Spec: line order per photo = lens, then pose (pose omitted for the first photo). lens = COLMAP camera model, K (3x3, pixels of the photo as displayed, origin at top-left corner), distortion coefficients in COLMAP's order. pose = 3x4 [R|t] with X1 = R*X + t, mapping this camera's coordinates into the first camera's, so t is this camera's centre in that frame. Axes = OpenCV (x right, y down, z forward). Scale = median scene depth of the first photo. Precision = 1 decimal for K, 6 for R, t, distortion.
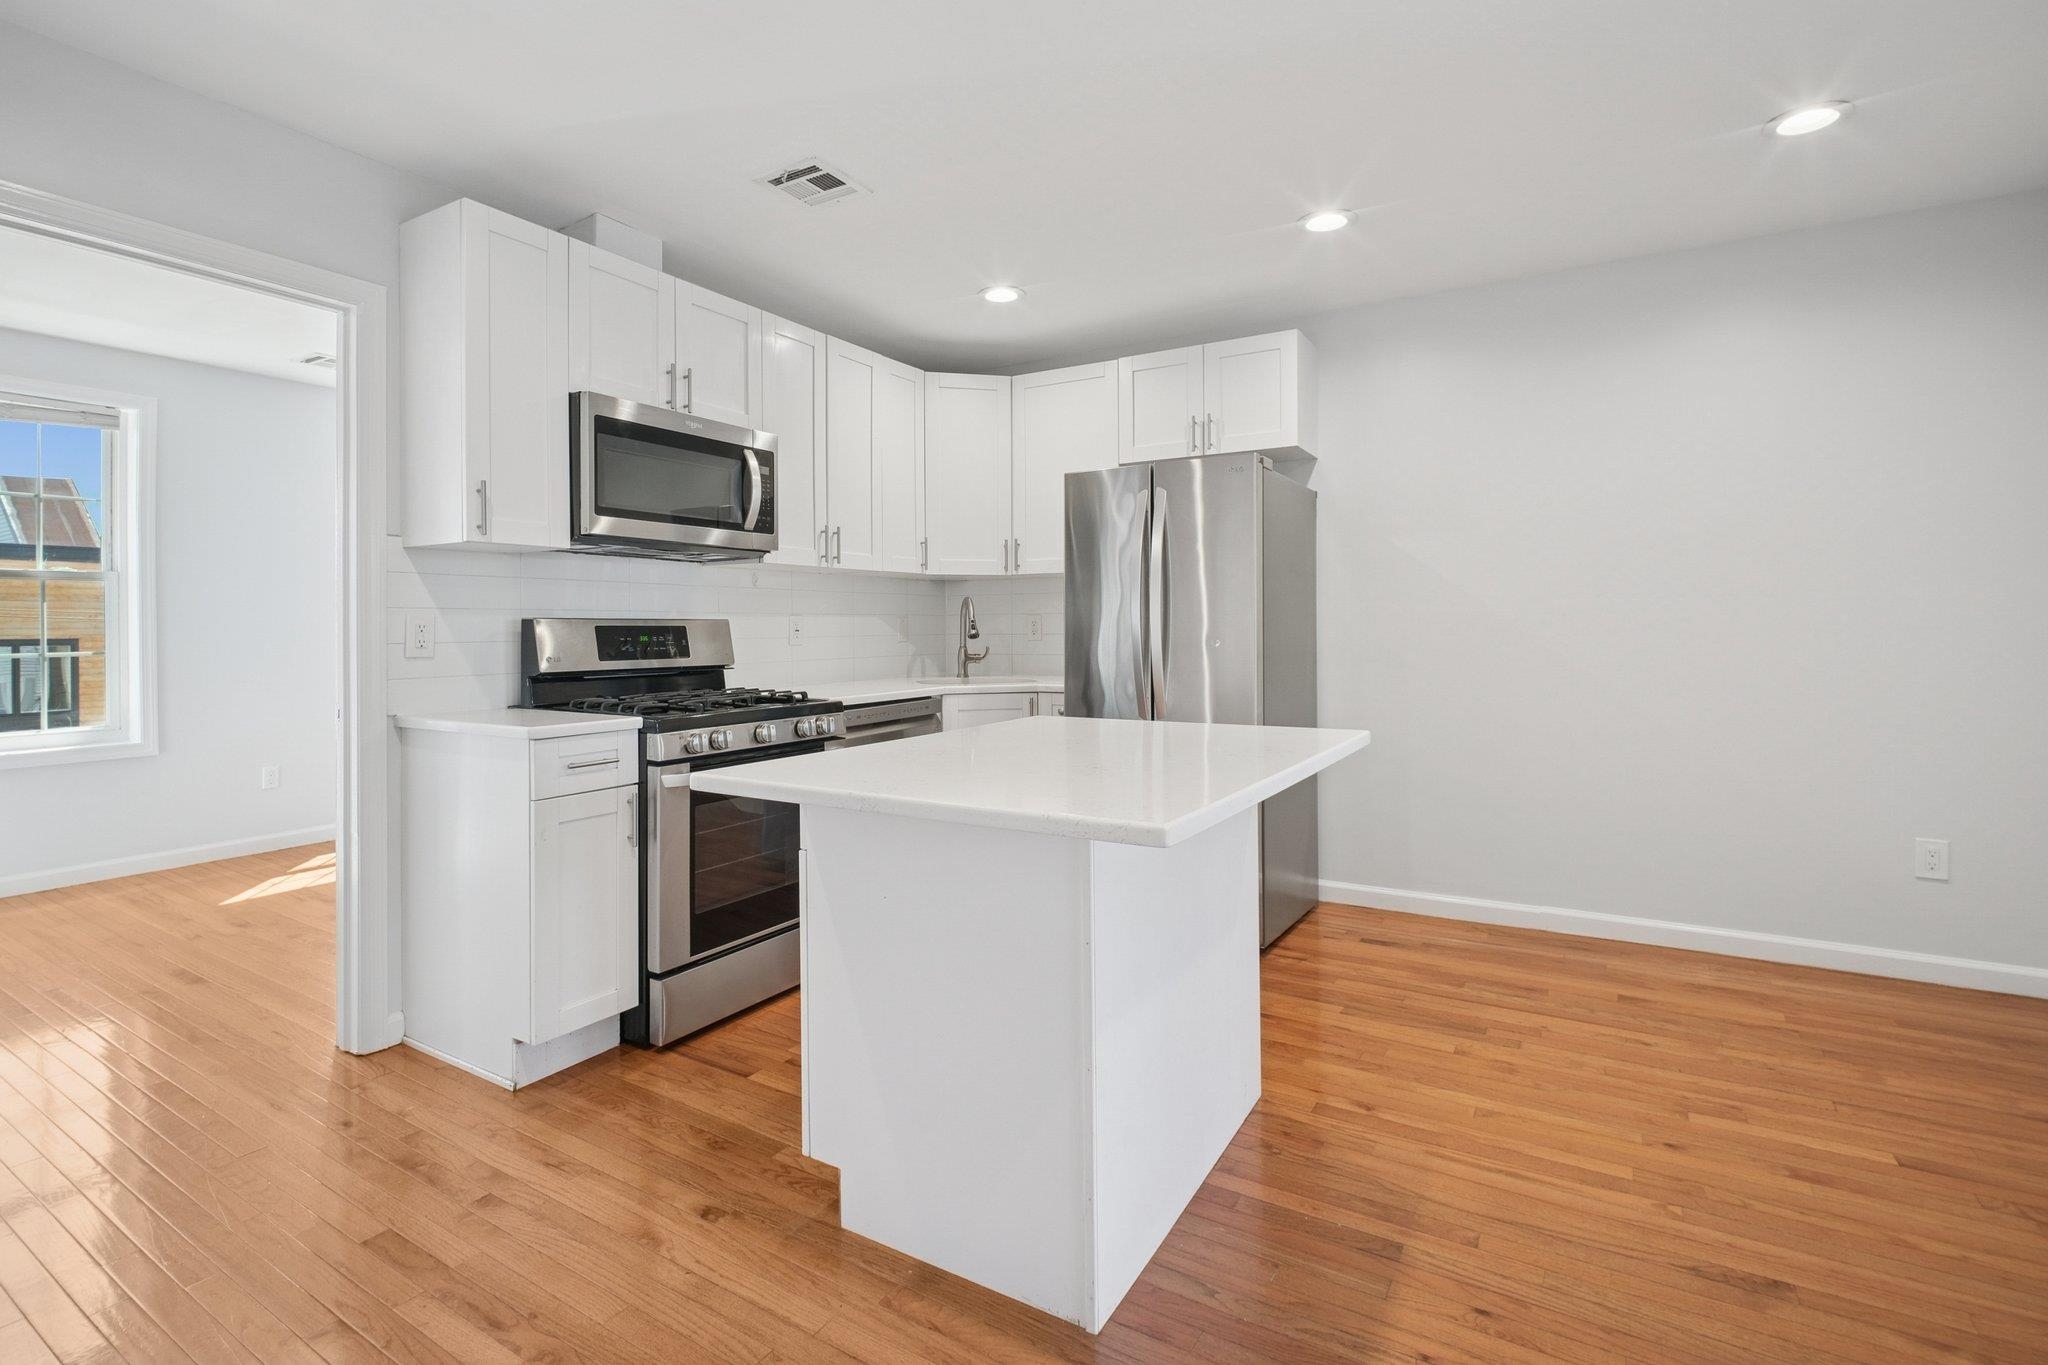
lens RADIAL K [[943.6, 0, 1026.9], [0, 943.6, 625.8], [0, 0, 1]] dist [-0.016118, -0.000068]
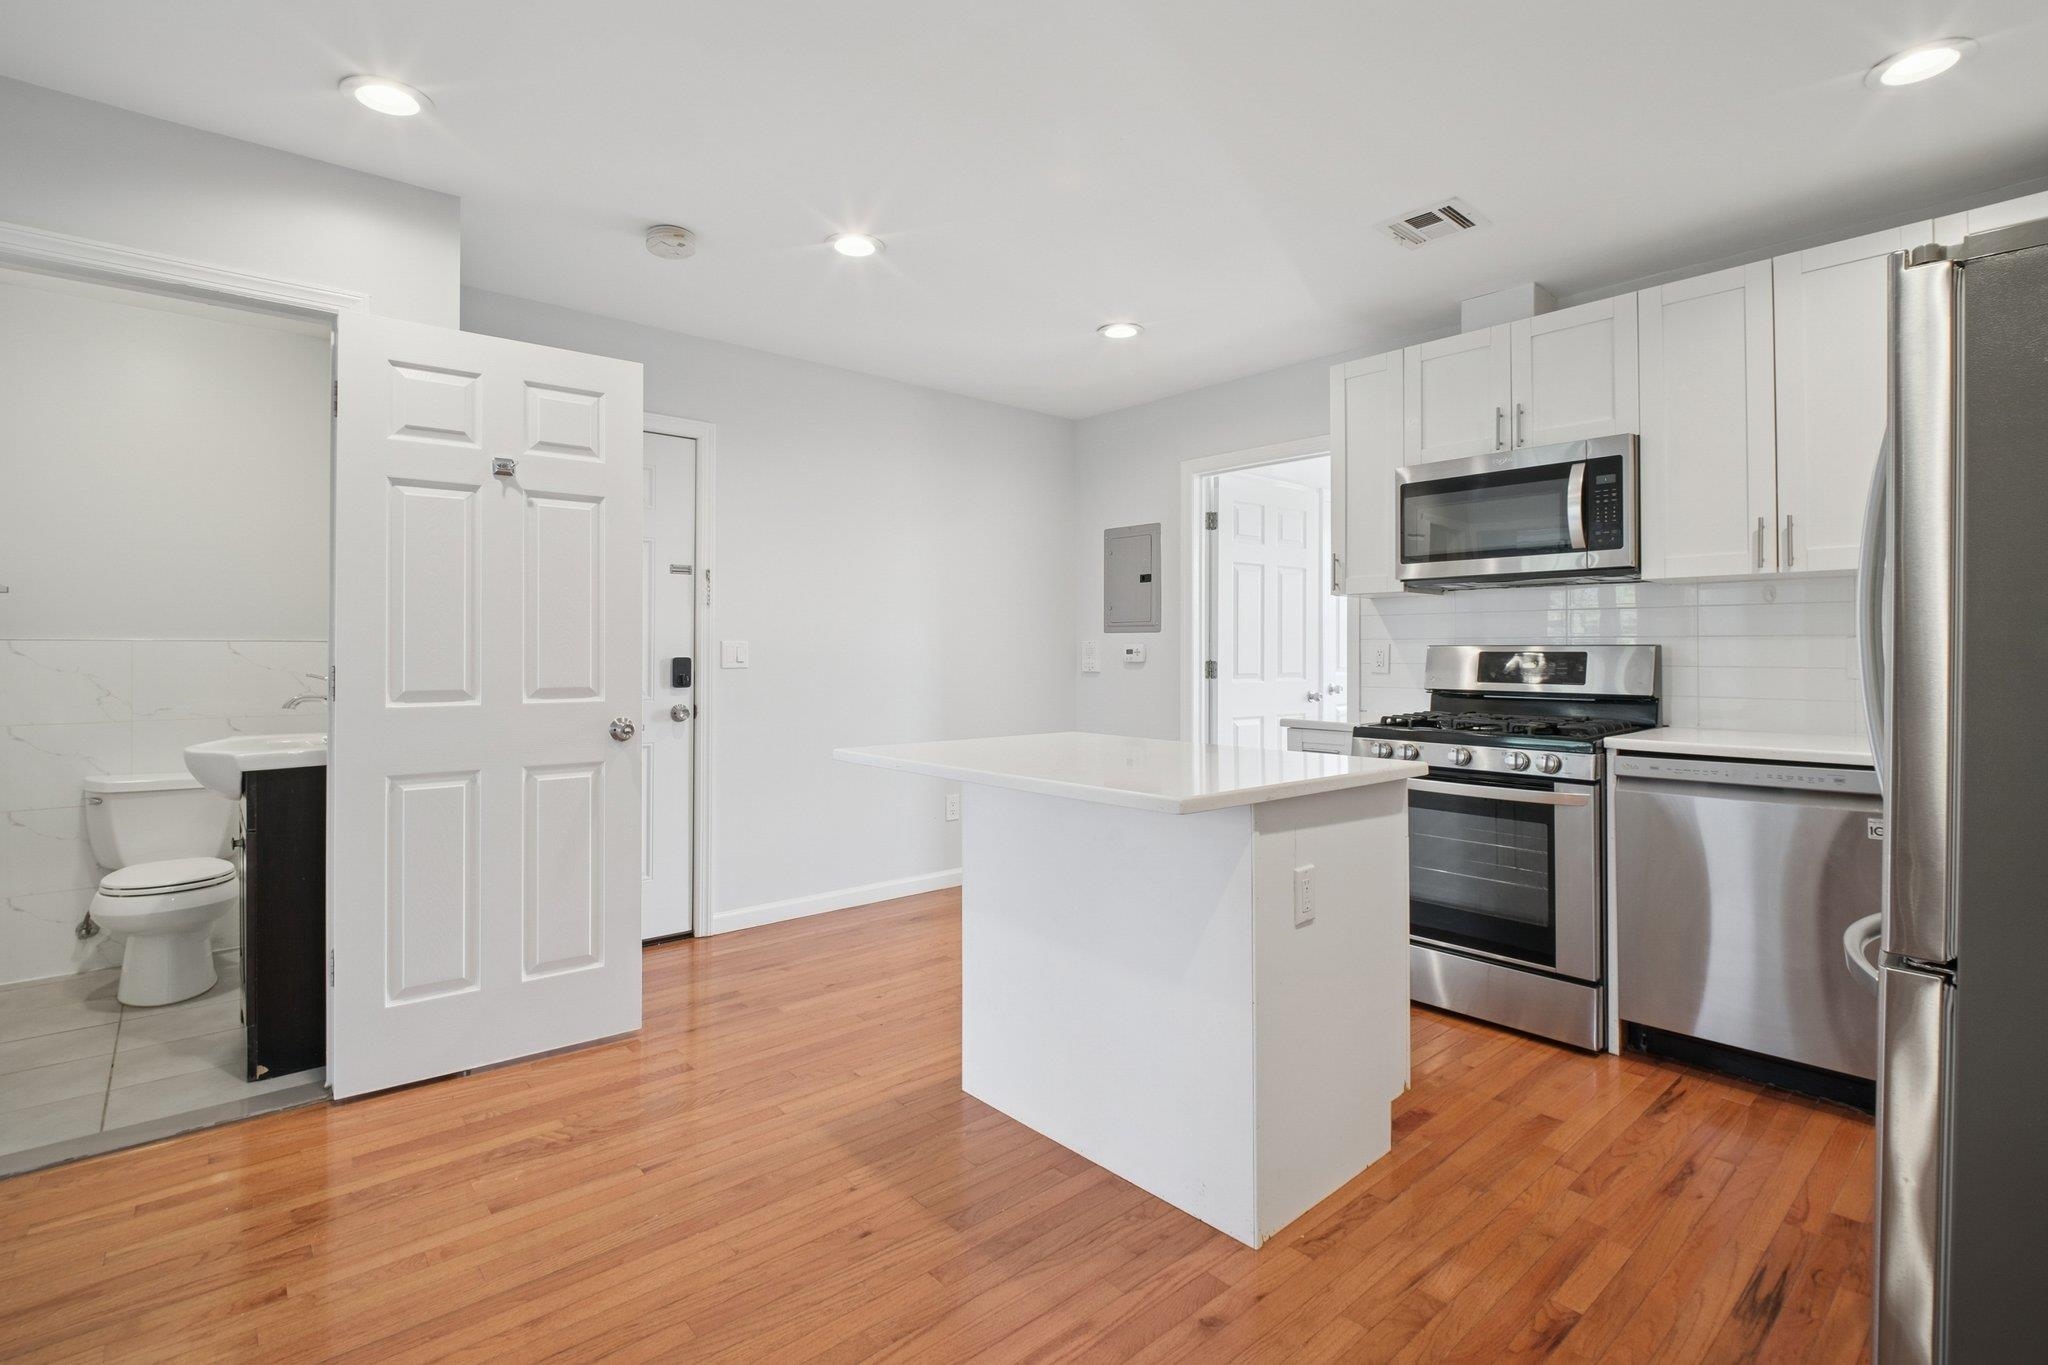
lens RADIAL K [[956.9, 0, 1028.5], [0, 956.9, 639.2], [0, 0, 1]] dist [0.002119, -0.000266]
pose [[-0.290516, -0.005219, -0.956856, 0.843614], [0.004618, 0.999966, -0.006856, -0.009883], [0.956859, -0.006410, -0.290482, 0.819281]]
